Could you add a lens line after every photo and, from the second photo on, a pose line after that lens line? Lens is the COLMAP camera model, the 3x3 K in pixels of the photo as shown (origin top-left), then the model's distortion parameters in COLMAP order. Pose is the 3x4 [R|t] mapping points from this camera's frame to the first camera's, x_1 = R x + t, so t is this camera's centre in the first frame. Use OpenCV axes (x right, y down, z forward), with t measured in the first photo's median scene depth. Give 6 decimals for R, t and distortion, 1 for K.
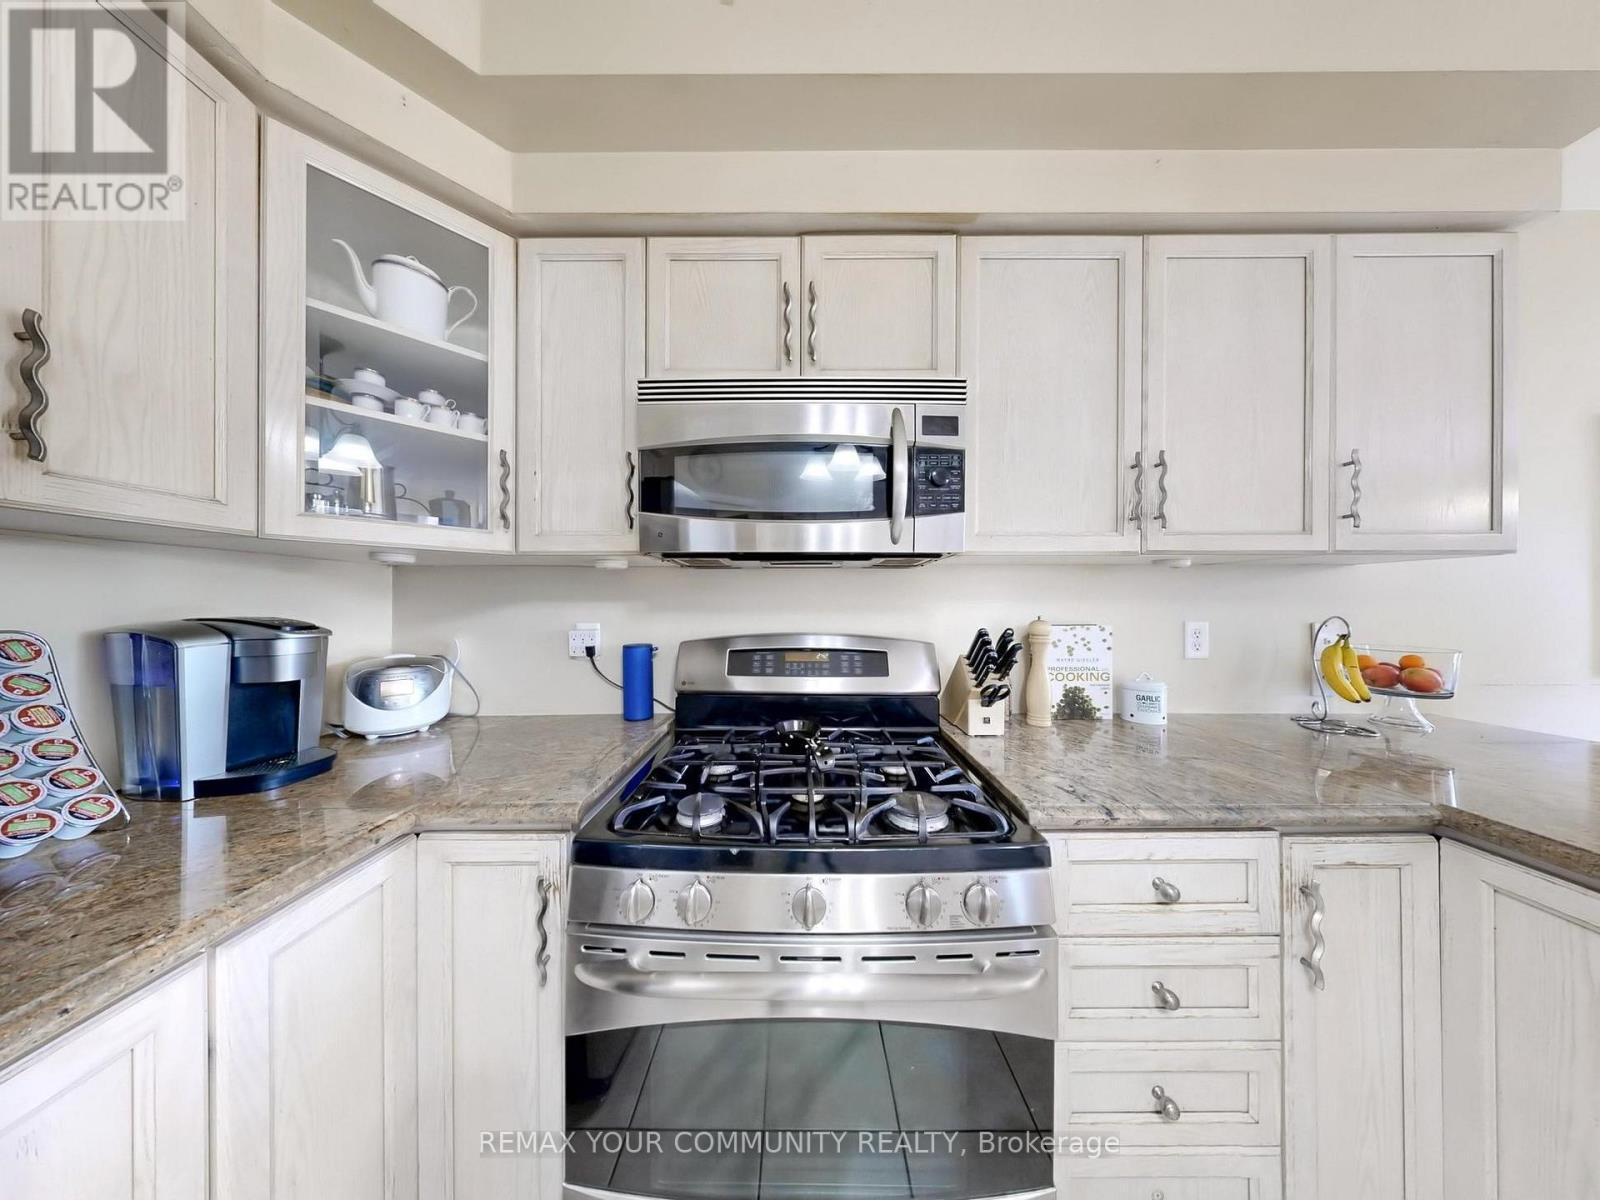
lens RADIAL K [[447.2, 0, 800.4], [0, 447.2, 601.4], [0, 0, 1]] dist [0.000284, 0.000082]
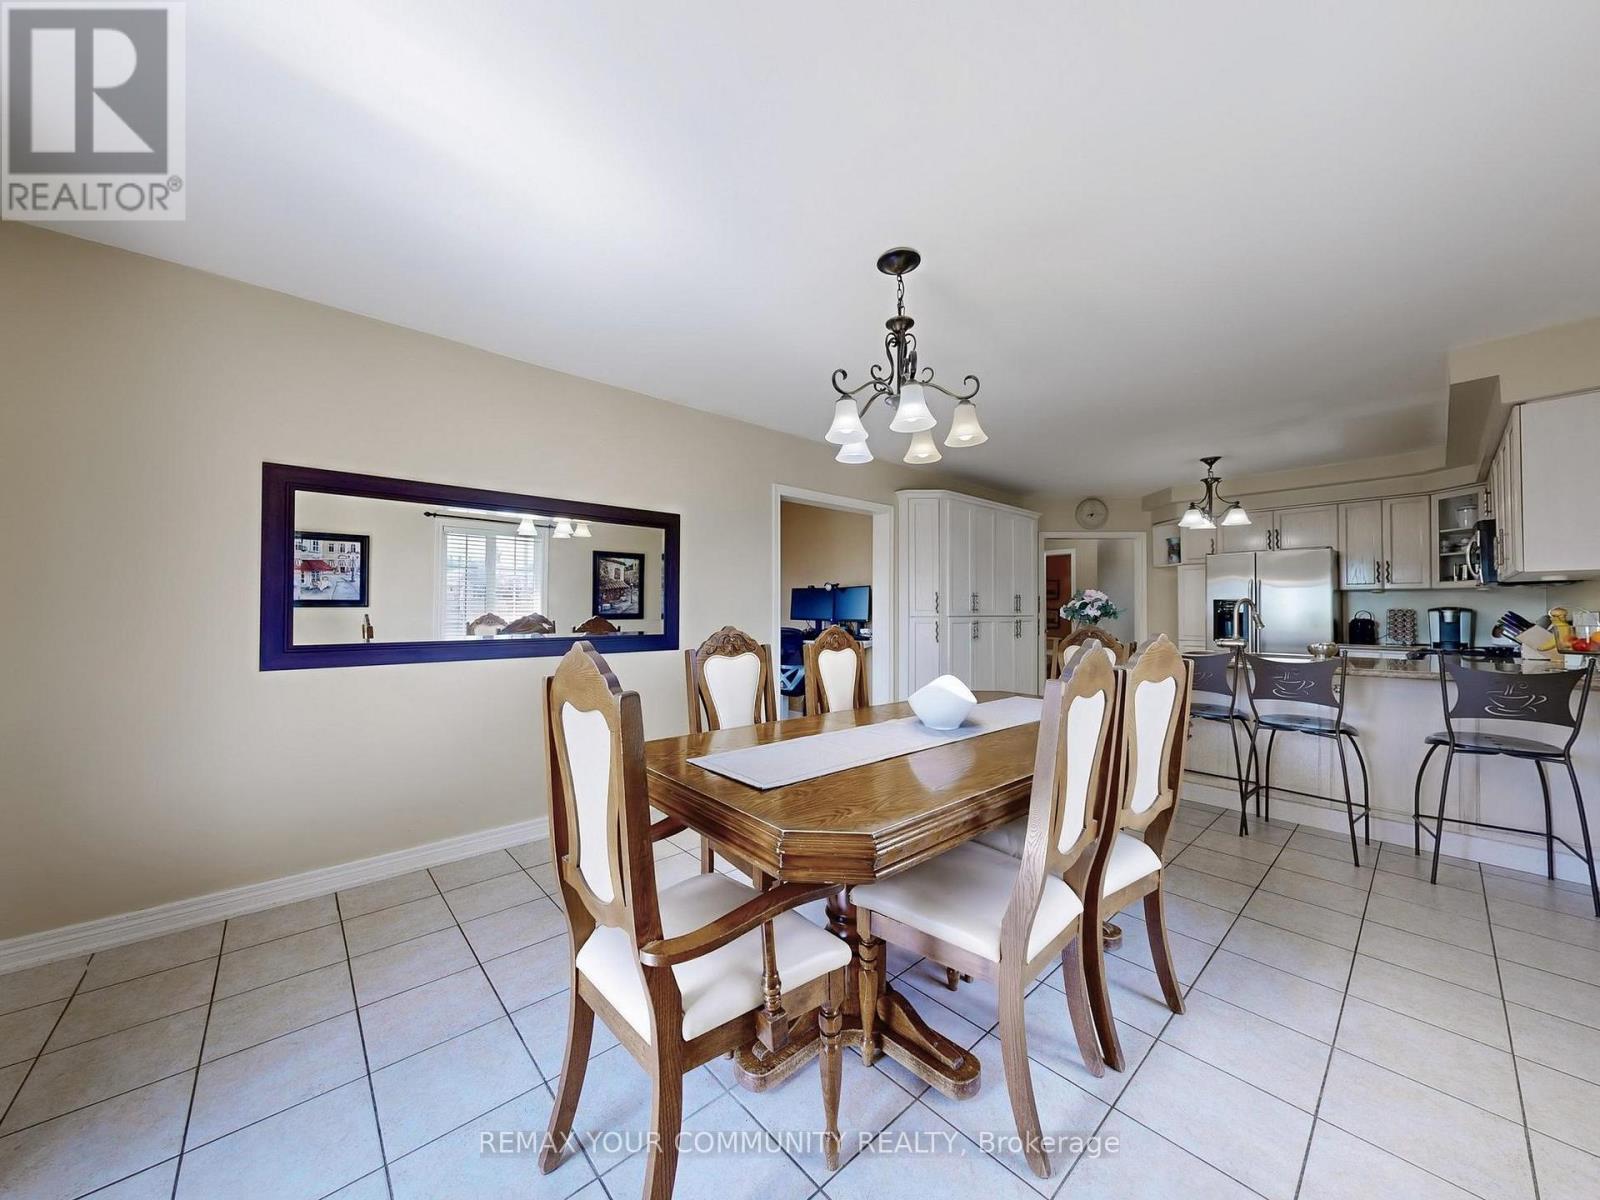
lens RADIAL K [[581.4, 0, 798.0], [0, 581.4, 593.9], [0, 0, 1]] dist [-0.001208, -0.000806]
pose [[-0.736281, -0.021058, -0.676348, 6.026692], [-0.002025, 0.999580, -0.028918, 0.070569], [0.676673, -0.019923, -0.736014, 0.782570]]
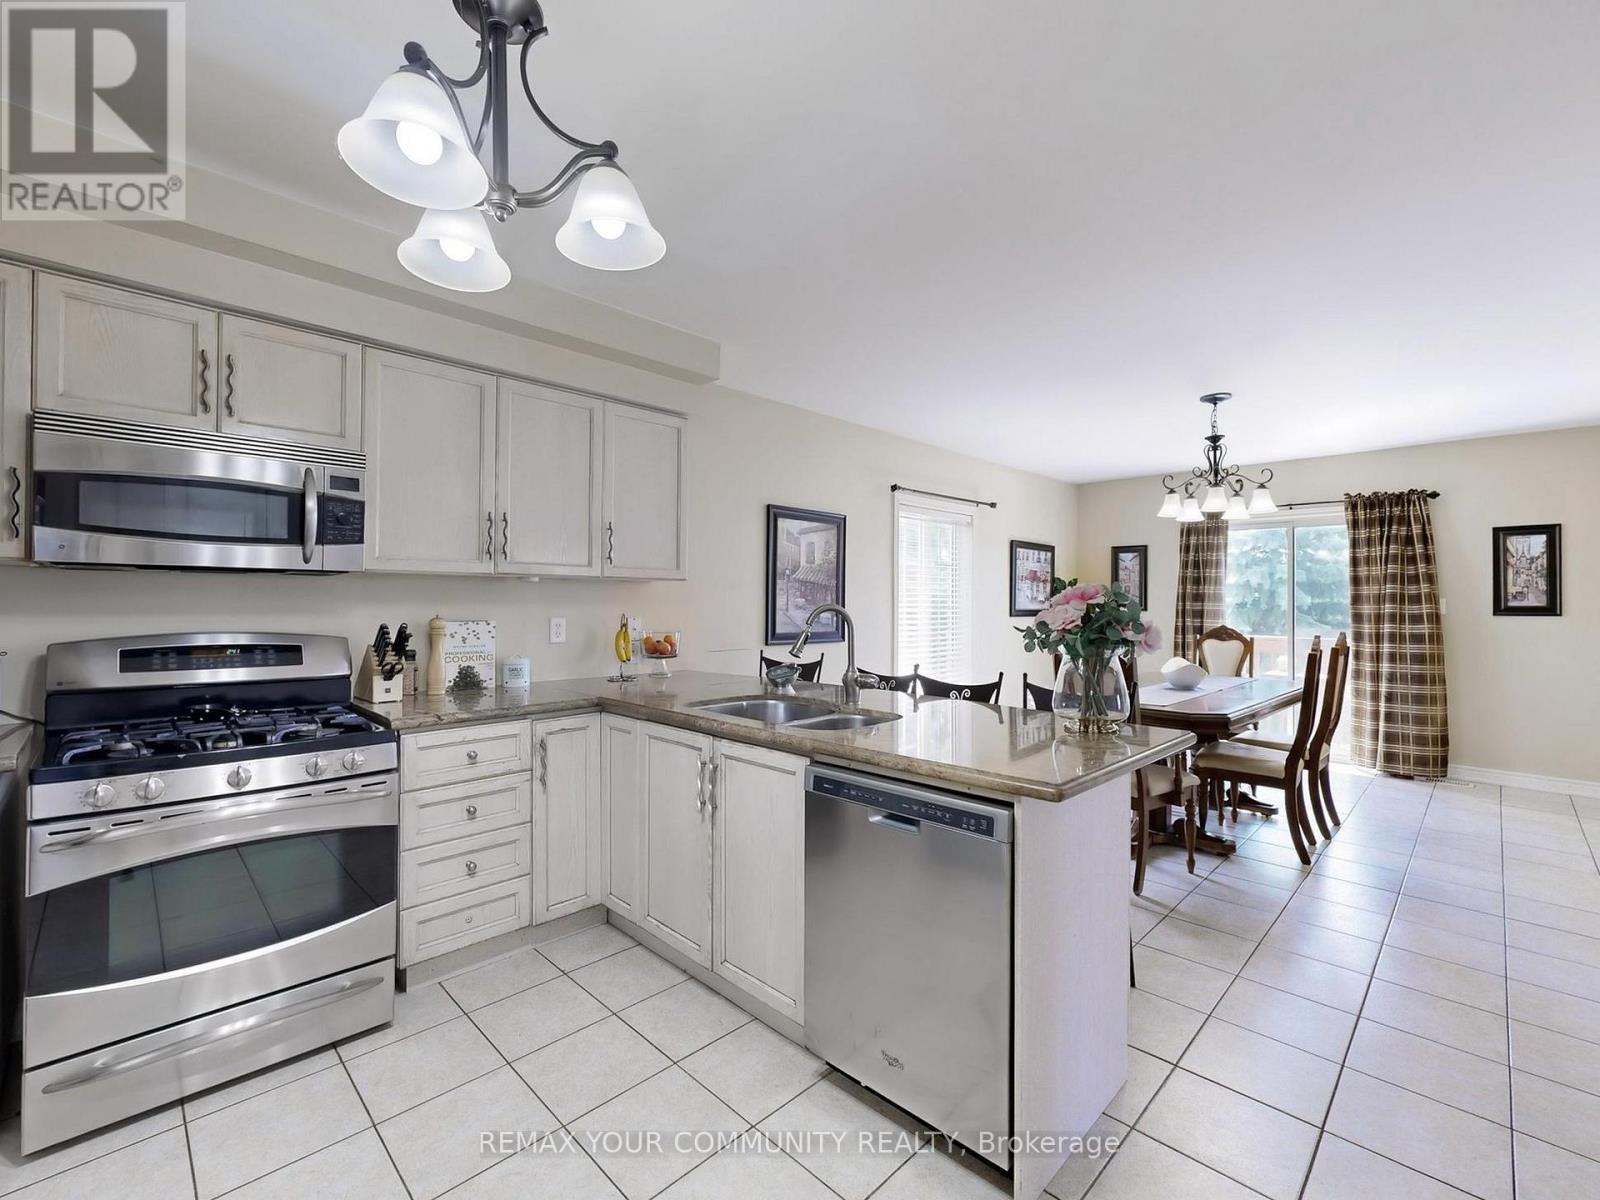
lens RADIAL K [[693.2, 0, 802.7], [0, 693.2, 598.8], [0, 0, 1]] dist [0.000464, 0.000459]
pose [[0.702804, 0.007413, 0.711345, -0.241089], [-0.007595, 0.999967, -0.002917, -0.023344], [-0.711343, -0.003353, 0.702837, -1.638497]]
